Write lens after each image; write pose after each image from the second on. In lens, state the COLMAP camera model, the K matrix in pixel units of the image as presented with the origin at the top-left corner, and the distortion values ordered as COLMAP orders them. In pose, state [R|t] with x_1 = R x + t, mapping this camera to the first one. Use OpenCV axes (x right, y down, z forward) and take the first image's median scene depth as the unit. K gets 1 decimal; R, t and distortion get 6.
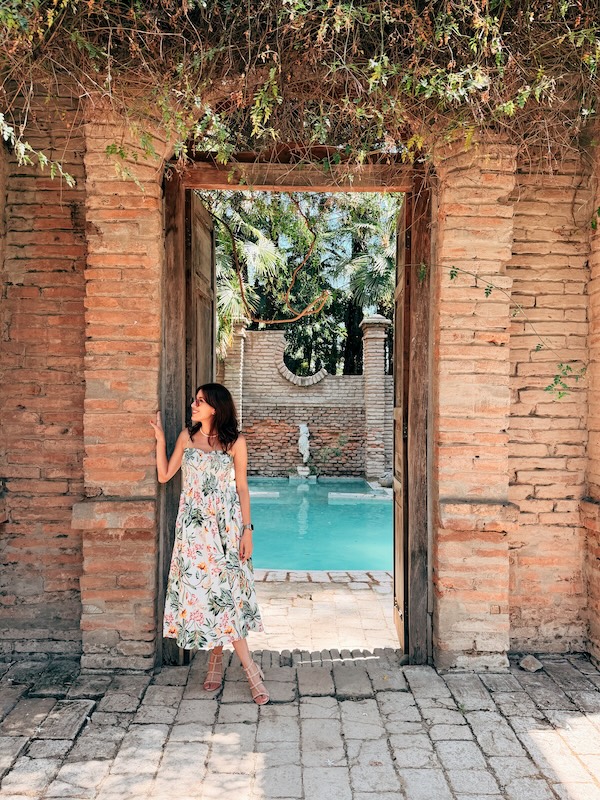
lens RADIAL K [[653.5, 0, 295.2], [0, 653.5, 398.4], [0, 0, 1]] dist [0.063331, -0.021143]
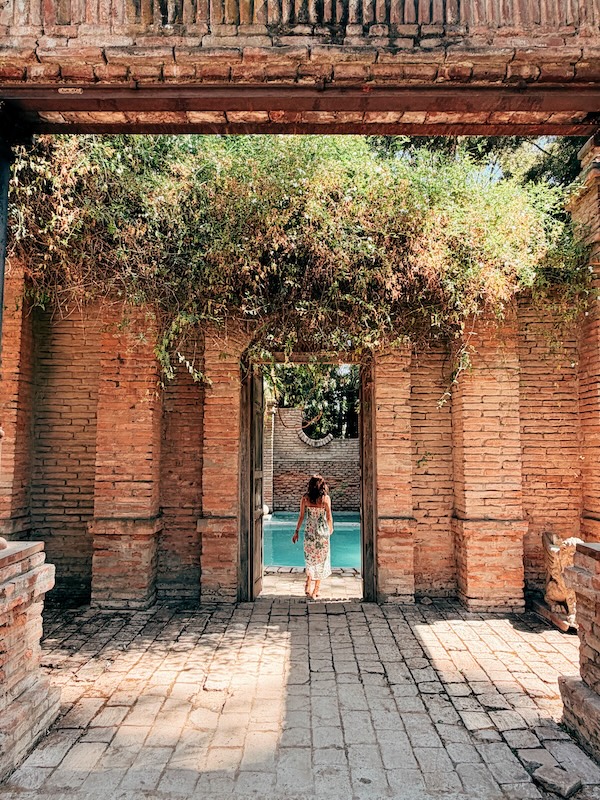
lens RADIAL K [[532.9, 0, 301.1], [0, 532.9, 402.0], [0, 0, 1]] dist [-0.001245, 0.002014]
pose [[0.999701, -0.009862, -0.022371, 0.025321], [0.007829, 0.995981, -0.089222, -0.052404], [0.023161, 0.089020, 0.995760, -0.650758]]
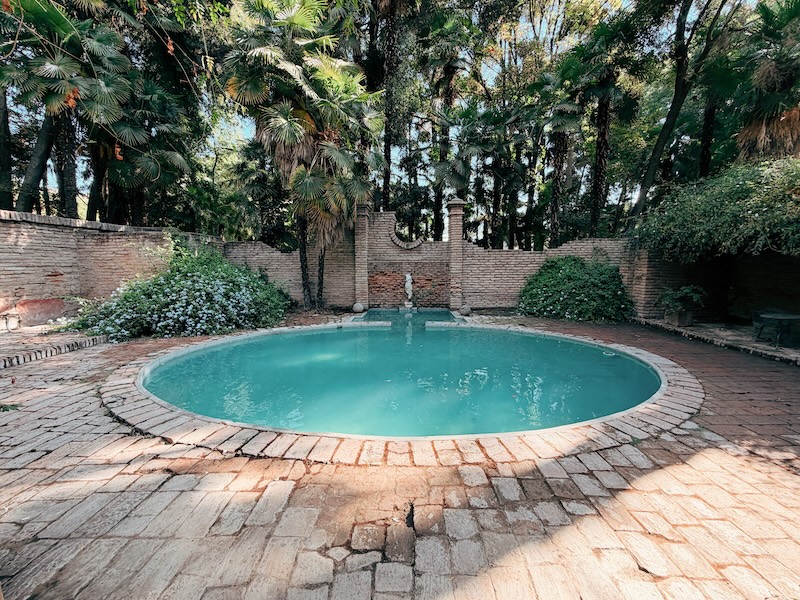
lens RADIAL K [[325.3, 0, 395.6], [0, 325.3, 306.3], [0, 0, 1]] dist [-0.001249, -0.000191]
pose [[0.999357, -0.014023, -0.032996, 0.028203], [0.018421, 0.990399, 0.137006, 0.039345], [0.030758, -0.137526, 0.990021, 0.965470]]
